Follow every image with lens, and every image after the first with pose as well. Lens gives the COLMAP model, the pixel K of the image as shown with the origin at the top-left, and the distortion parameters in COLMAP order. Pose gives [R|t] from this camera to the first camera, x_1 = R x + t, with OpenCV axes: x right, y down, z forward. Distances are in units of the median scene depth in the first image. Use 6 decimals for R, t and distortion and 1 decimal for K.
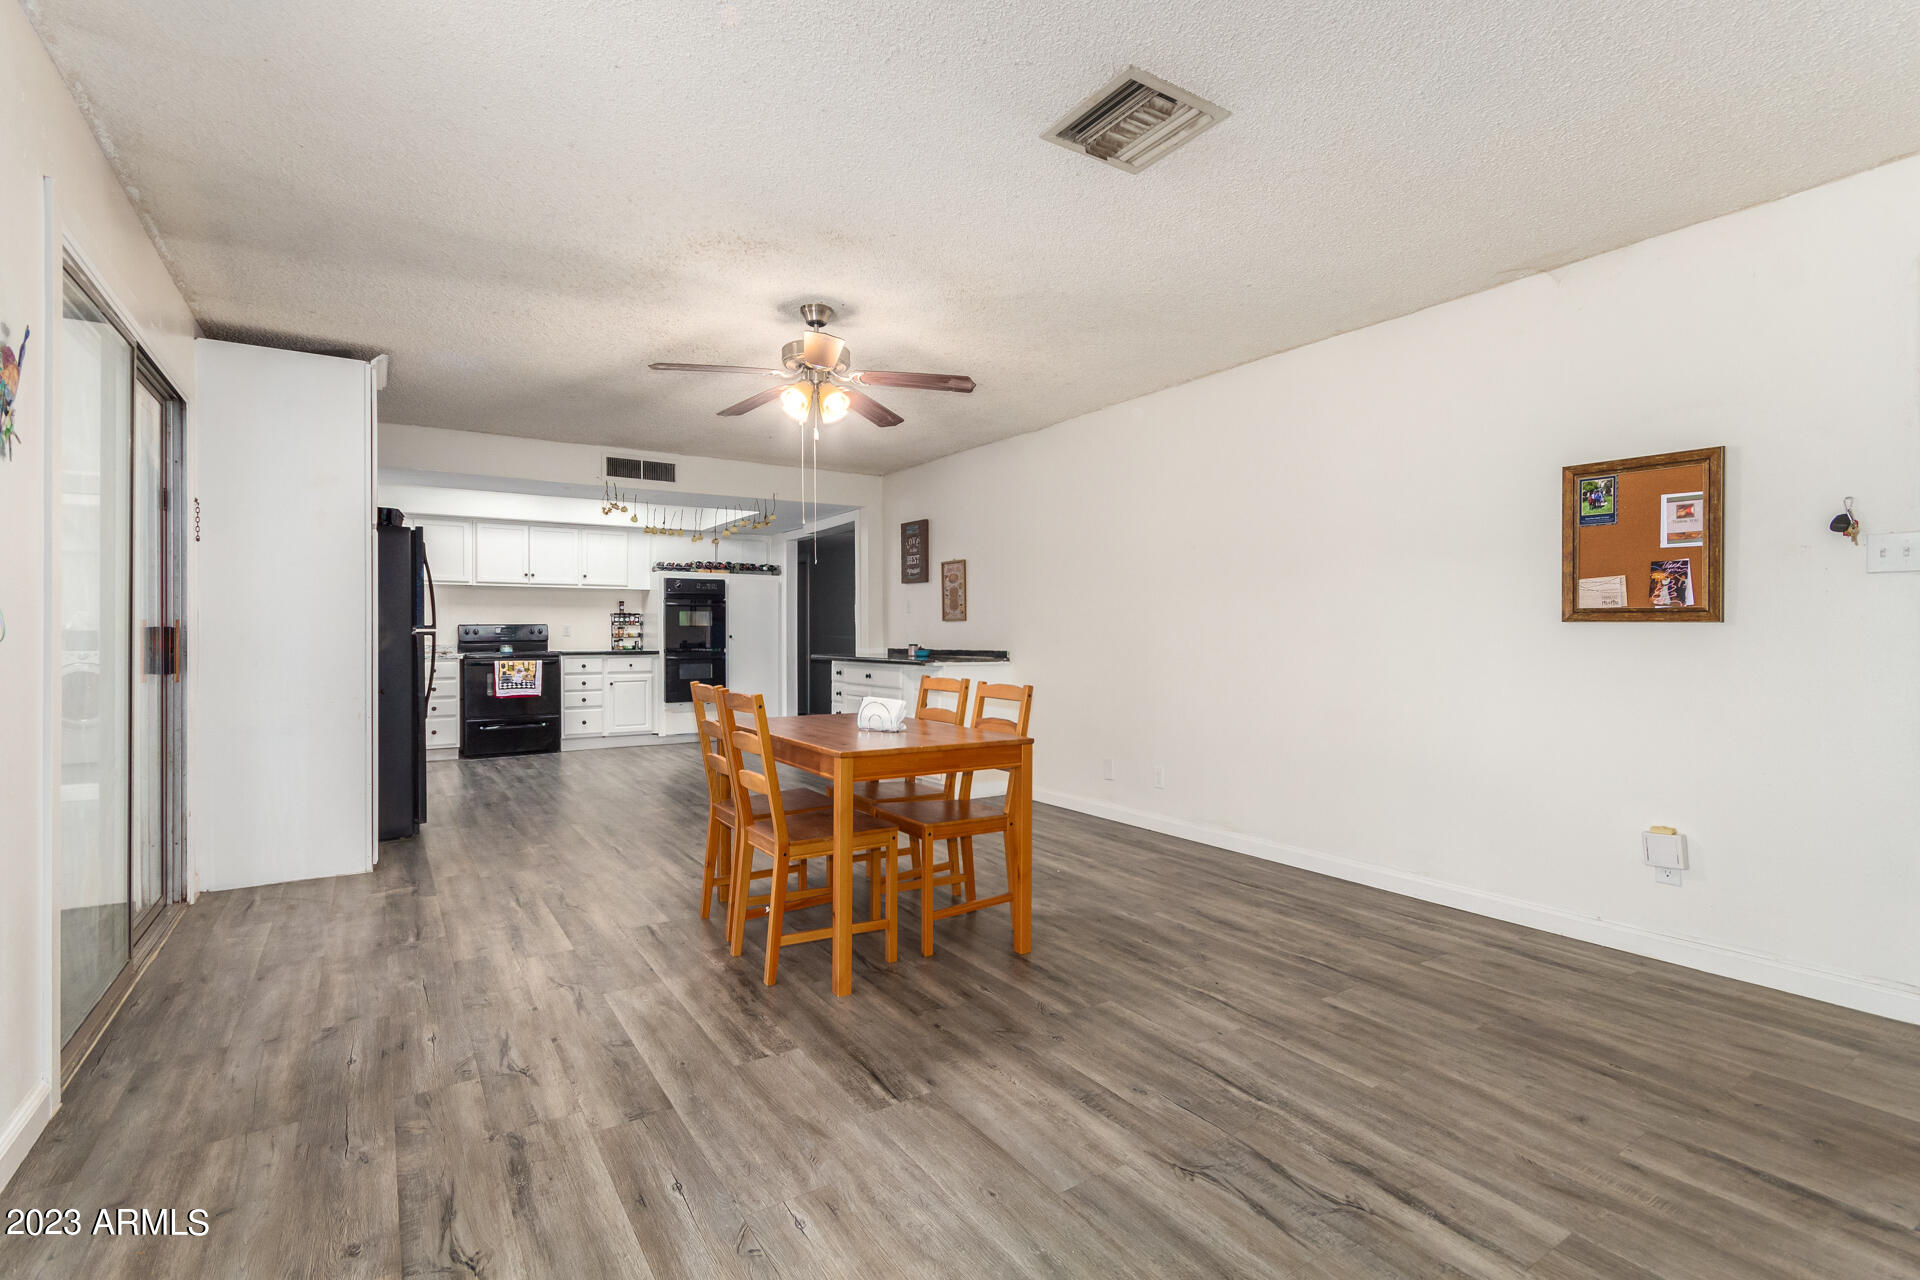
lens RADIAL K [[894.9, 0, 959.4], [0, 894.9, 636.2], [0, 0, 1]] dist [0.002713, 0.000861]
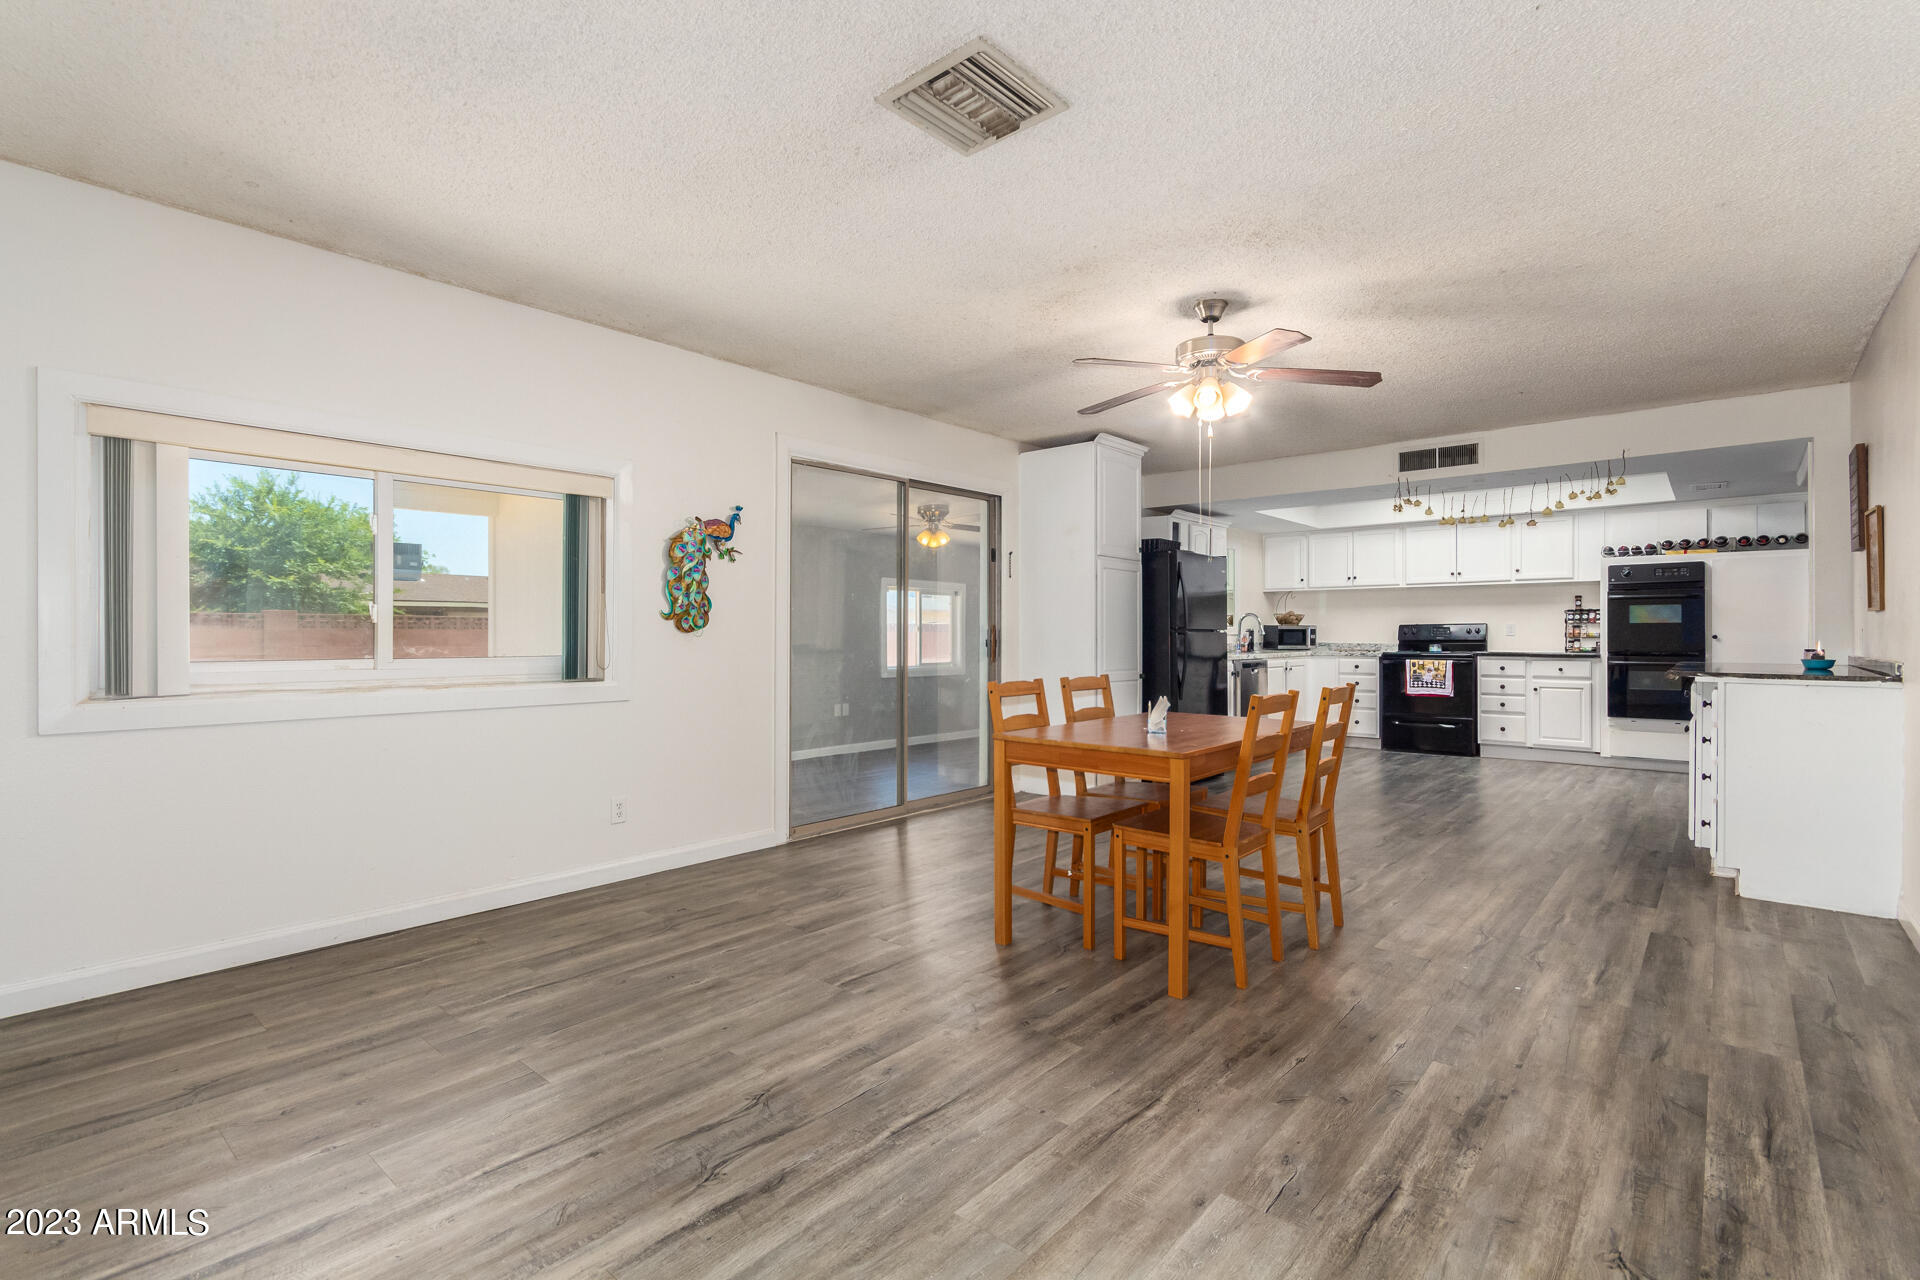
lens RADIAL K [[894.9, 0, 963.6], [0, 894.9, 637.1], [0, 0, 1]] dist [0.002713, 0.000861]
pose [[0.264582, 0.003298, -0.964357, 0.429528], [-0.002170, 0.999994, 0.002824, -0.000340], [0.964361, 0.001346, 0.264588, 0.282697]]
